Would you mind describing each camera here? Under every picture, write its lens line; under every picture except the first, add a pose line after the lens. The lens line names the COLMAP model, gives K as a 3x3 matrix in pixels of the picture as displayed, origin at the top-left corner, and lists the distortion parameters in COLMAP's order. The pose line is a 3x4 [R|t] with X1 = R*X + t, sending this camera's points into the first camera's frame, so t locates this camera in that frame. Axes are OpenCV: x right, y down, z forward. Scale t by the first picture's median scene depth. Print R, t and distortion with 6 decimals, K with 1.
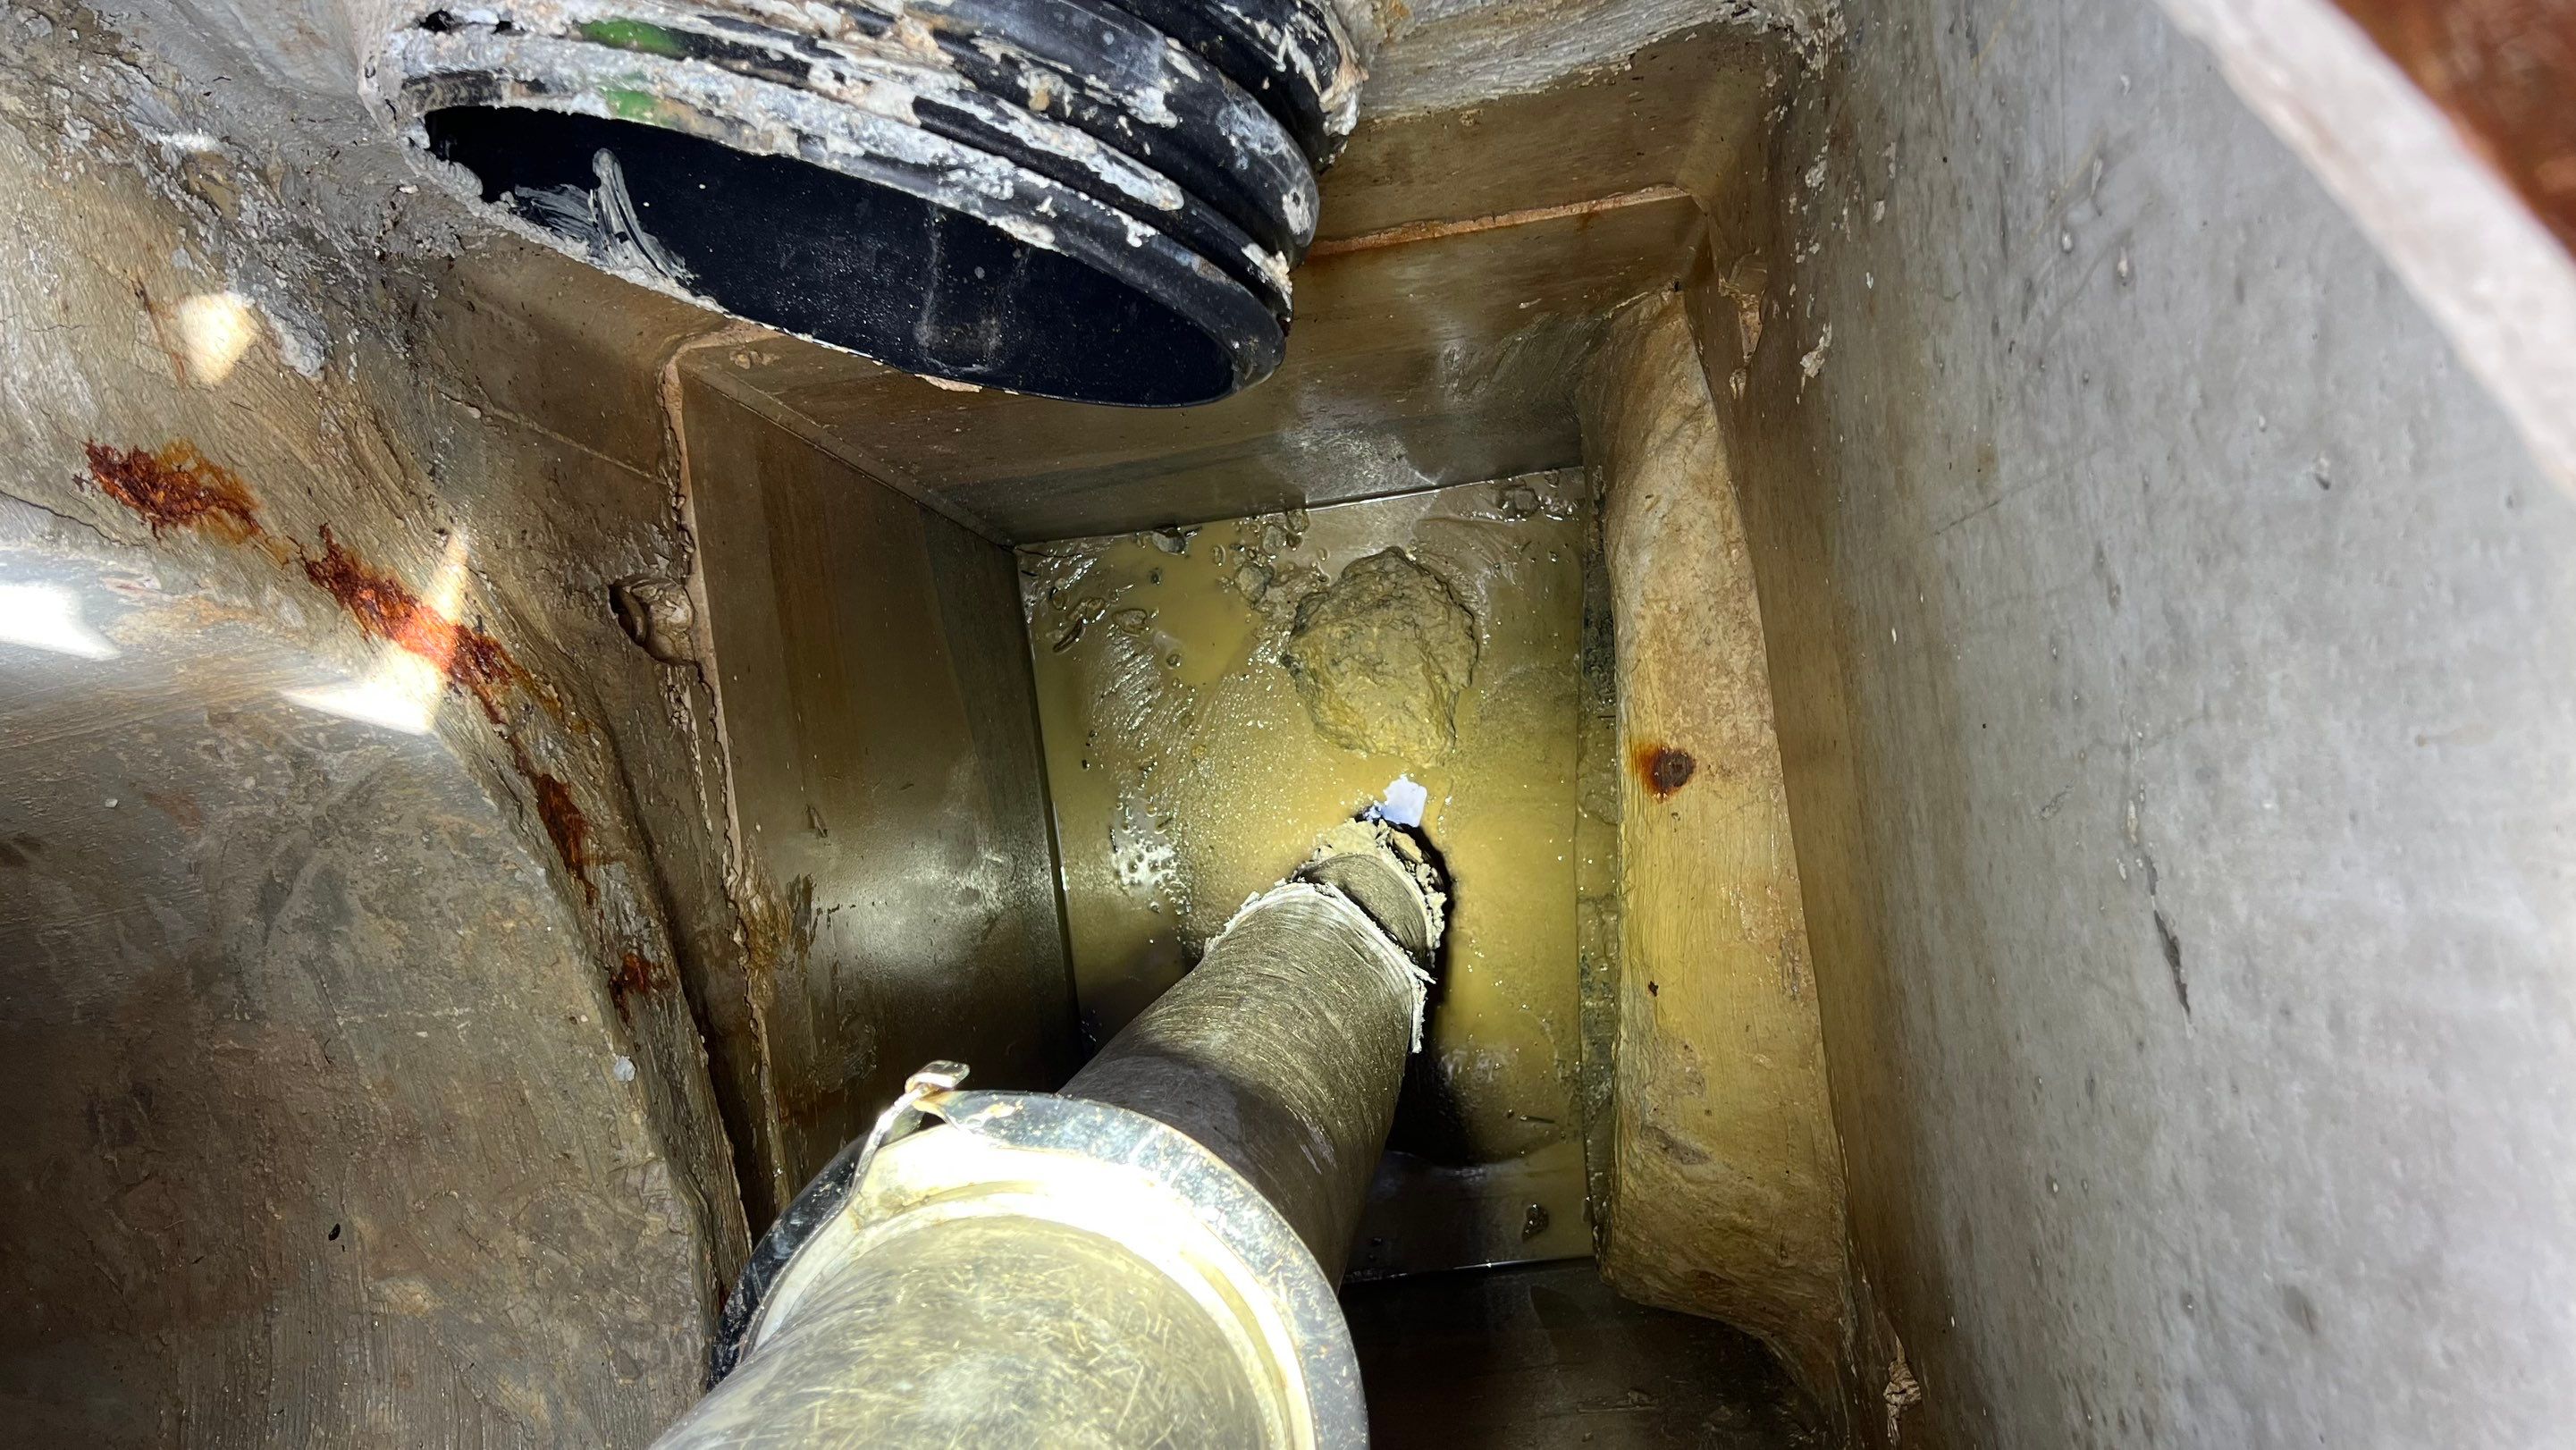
lens RADIAL K [[1962.3, 0, 1291.9], [0, 1962.3, 726.8], [0, 0, 1]] dist [0.089541, -0.120960]
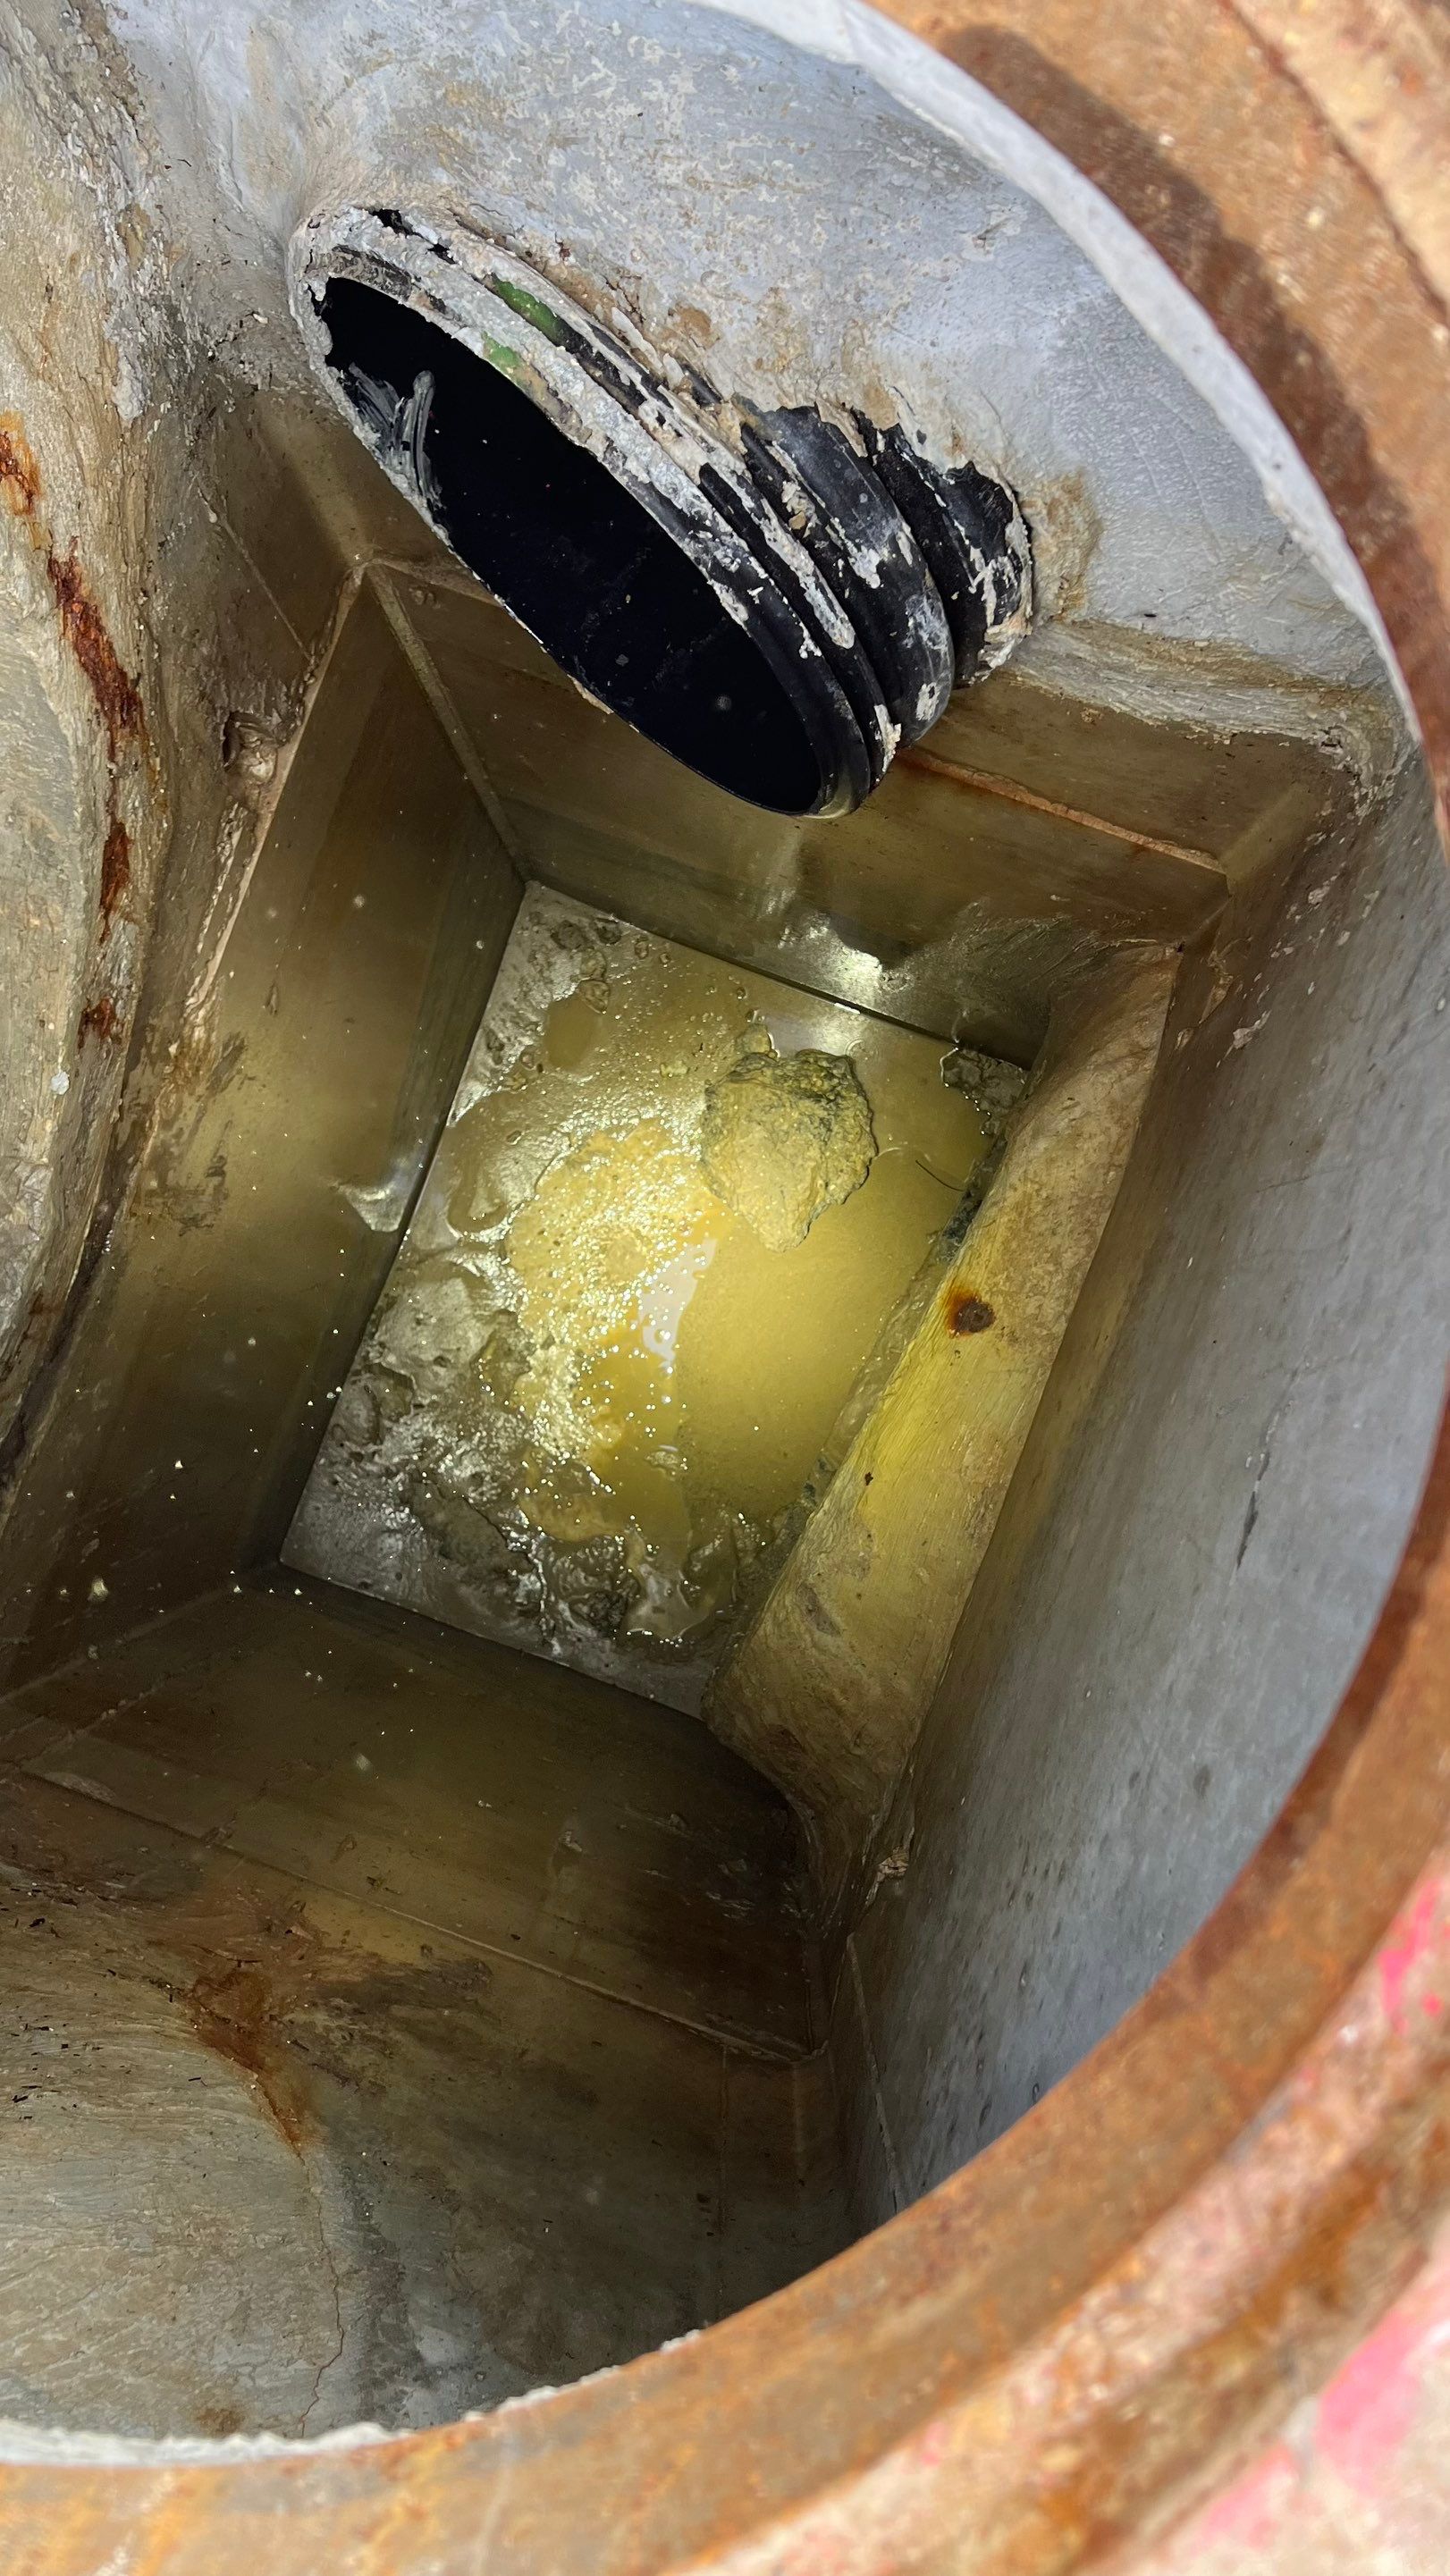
lens RADIAL K [[1962.3, 0, 740.8], [0, 1962.3, 1251.1], [0, 0, 1]] dist [0.089541, -0.120960]
pose [[0.879776, 0.472835, 0.049211, 0.001617], [-0.473361, 0.880868, -0.001080, 0.090776], [-0.043859, -0.022345, 0.998788, -0.214006]]
